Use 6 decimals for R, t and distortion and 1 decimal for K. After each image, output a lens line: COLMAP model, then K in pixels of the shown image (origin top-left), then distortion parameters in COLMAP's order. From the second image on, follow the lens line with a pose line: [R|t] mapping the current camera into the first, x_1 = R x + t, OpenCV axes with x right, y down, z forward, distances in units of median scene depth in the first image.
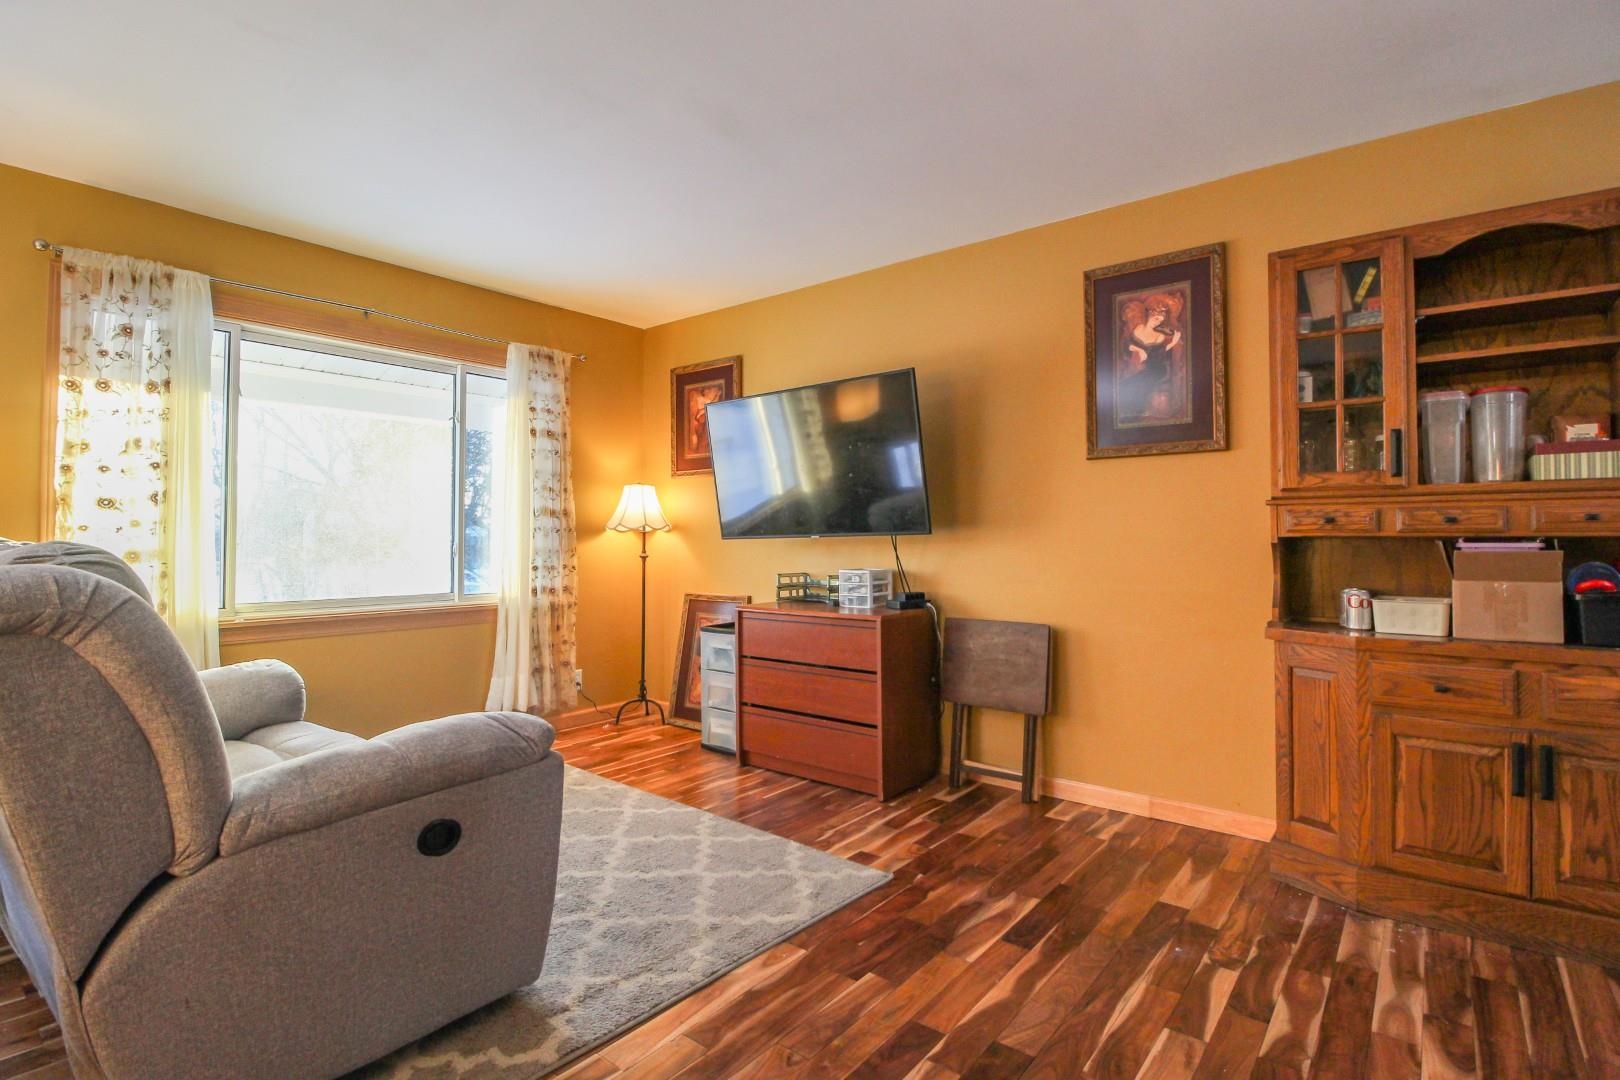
lens RADIAL K [[778.9, 0, 809.8], [0, 778.9, 516.7], [0, 0, 1]] dist [0.000495, -0.013699]
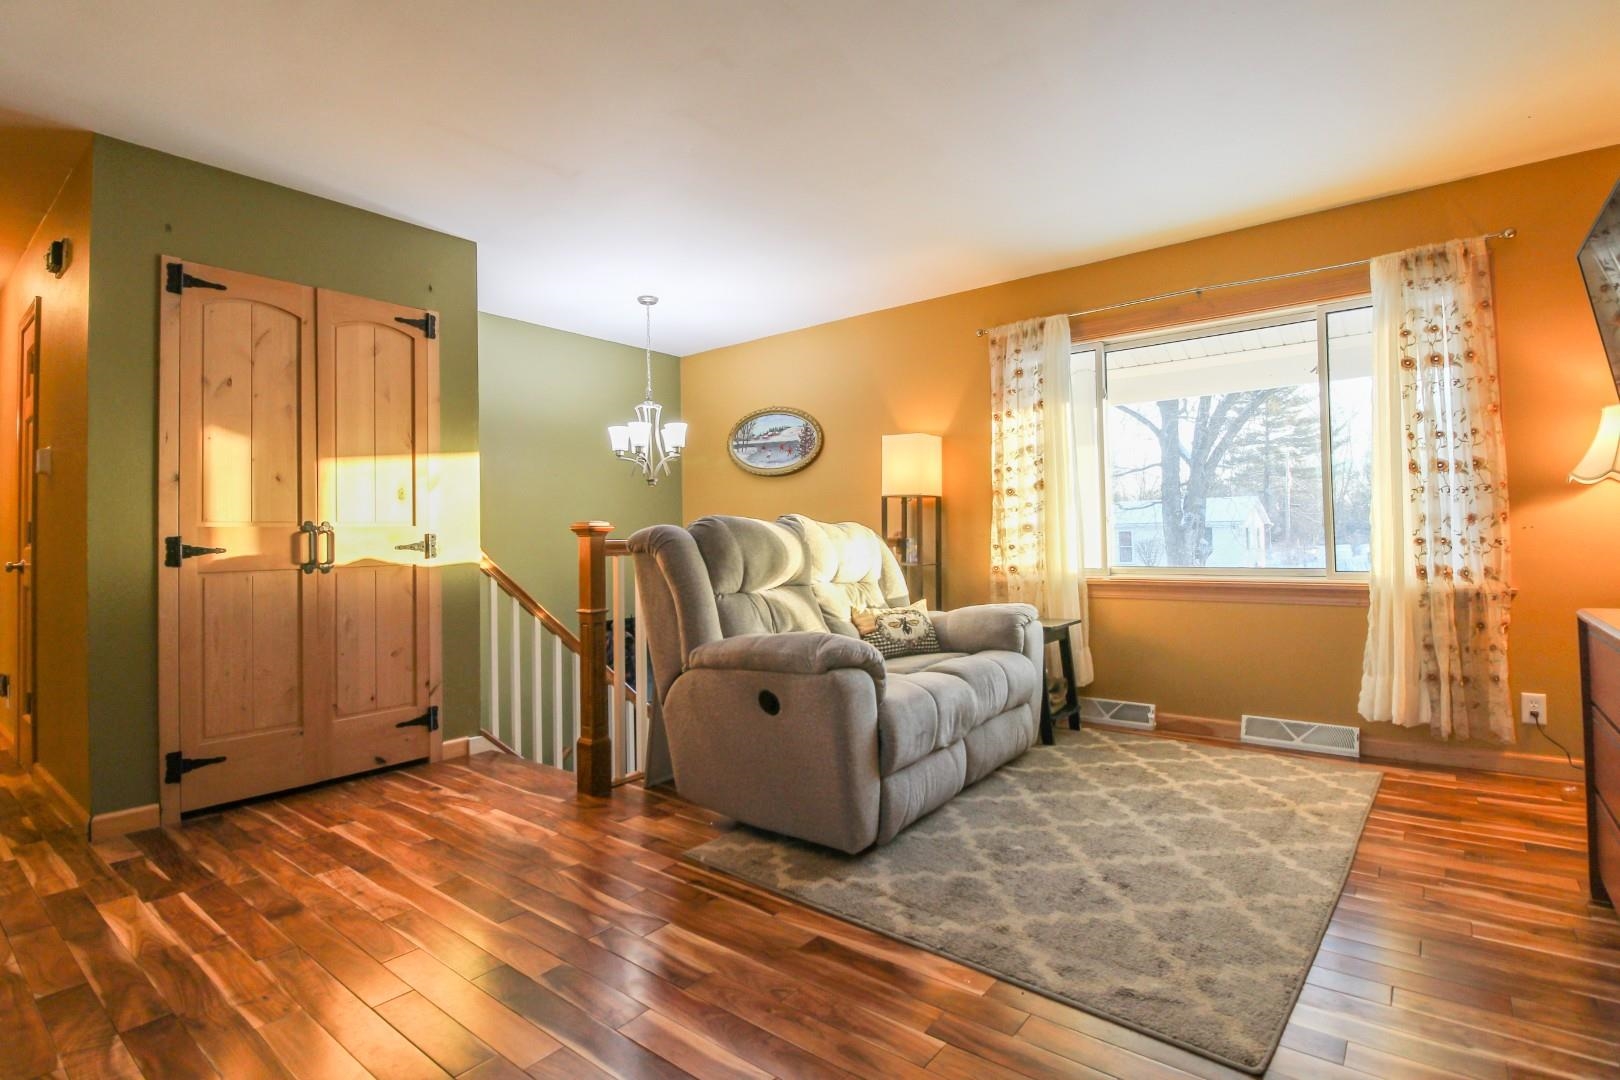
lens RADIAL K [[778.9, 0, 809.8], [0, 778.9, 516.7], [0, 0, 1]] dist [0.000495, -0.013699]
pose [[0.007872, -0.026032, -0.999630, 0.559150], [0.046427, 0.998593, -0.025639, 0.047893], [0.998891, -0.046208, 0.009070, 0.569333]]
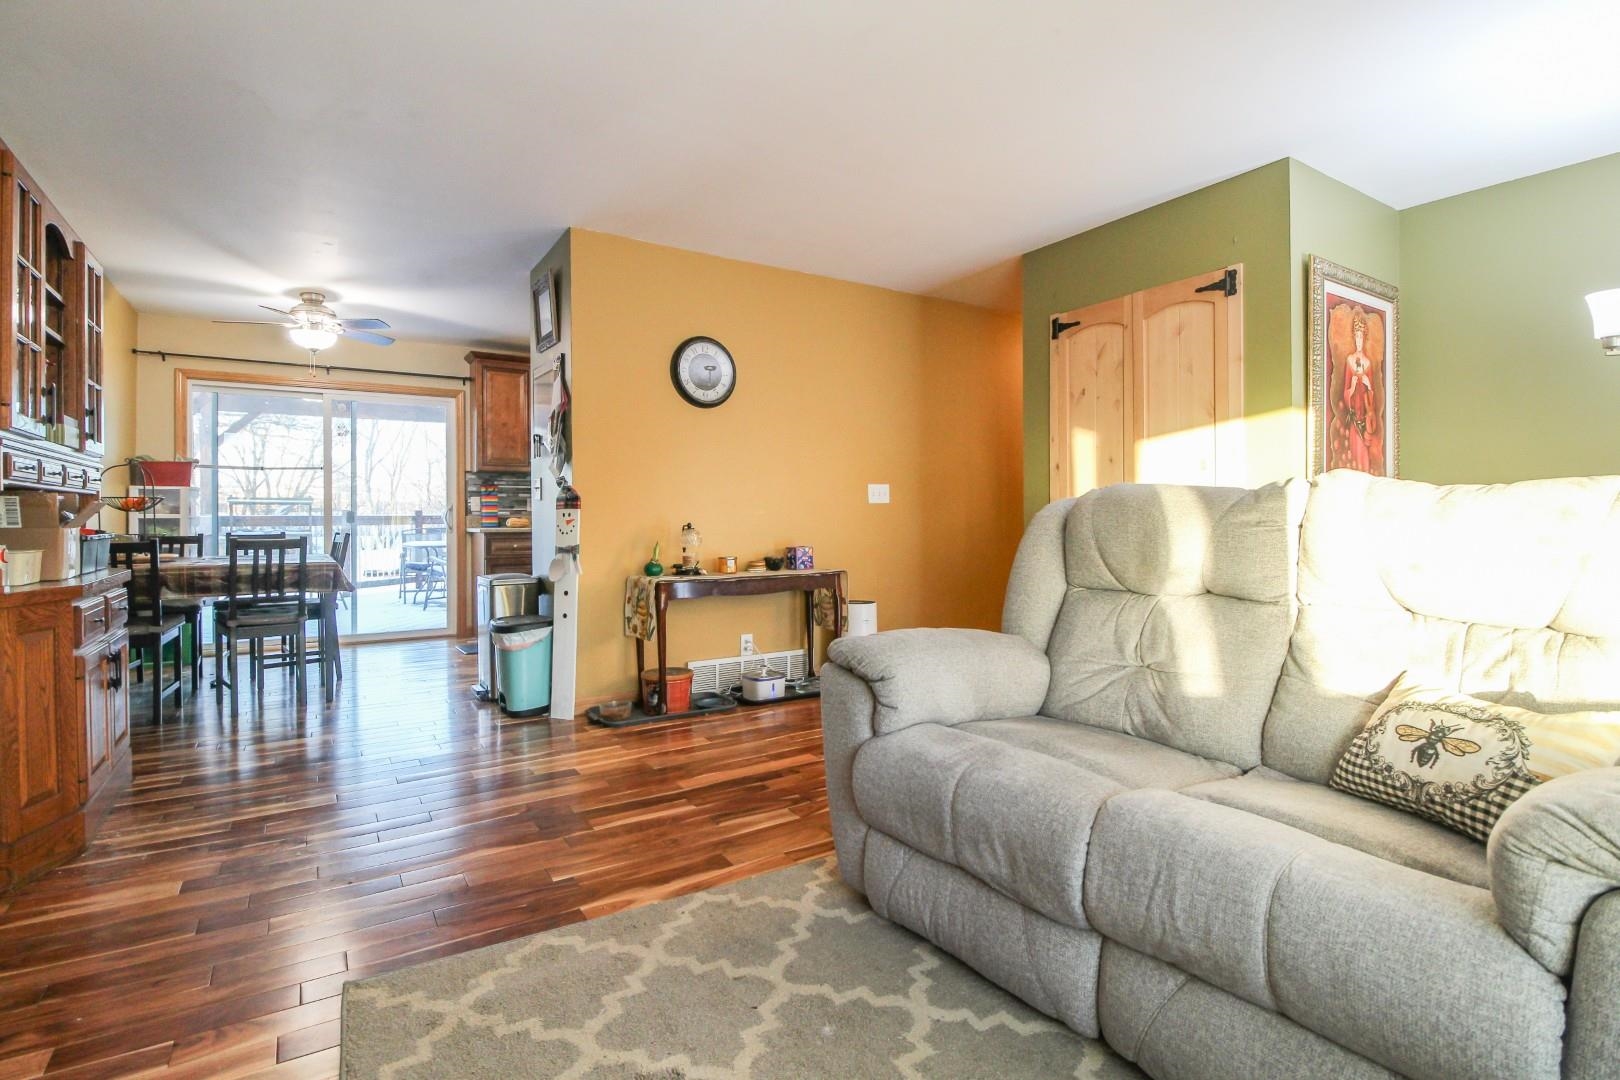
lens RADIAL K [[778.9, 0, 809.8], [0, 778.9, 516.7], [0, 0, 1]] dist [0.000495, -0.013699]
pose [[-0.950533, 0.005840, 0.310569, -0.394443], [-0.002317, 0.999662, -0.025889, 0.066339], [-0.310615, -0.025328, -0.950198, 1.254550]]
